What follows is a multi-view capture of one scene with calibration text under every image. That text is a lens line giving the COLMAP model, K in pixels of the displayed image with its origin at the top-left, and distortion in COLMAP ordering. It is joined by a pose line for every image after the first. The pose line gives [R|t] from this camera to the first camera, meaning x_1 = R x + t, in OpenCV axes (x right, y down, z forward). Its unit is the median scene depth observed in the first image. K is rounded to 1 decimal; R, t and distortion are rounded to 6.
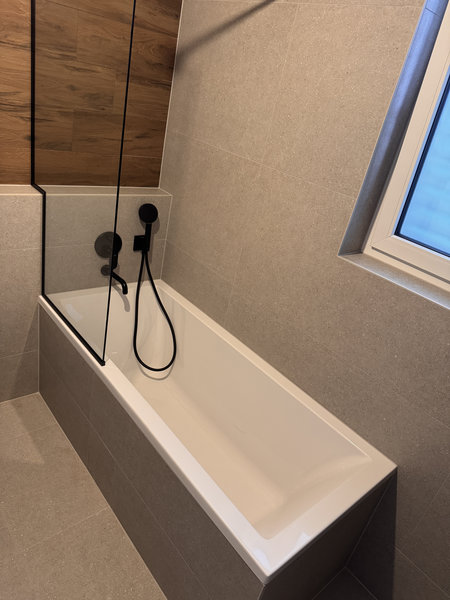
lens RADIAL K [[425.7, 0, 226.6], [0, 425.7, 299.1], [0, 0, 1]] dist [0.042491, -0.032357]
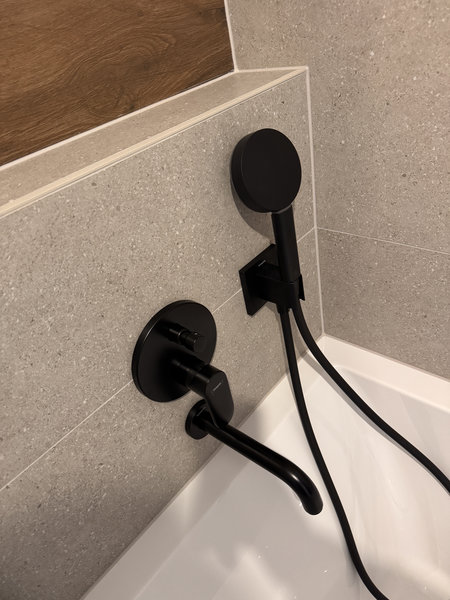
lens RADIAL K [[425.7, 0, 224.3], [0, 425.7, 301.7], [0, 0, 1]] dist [0.042491, -0.032357]
pose [[0.915591, -0.385837, -0.113239, -0.199697], [0.399595, 0.904494, 0.149048, -0.173460], [0.044915, -0.181717, 0.982325, 0.716848]]
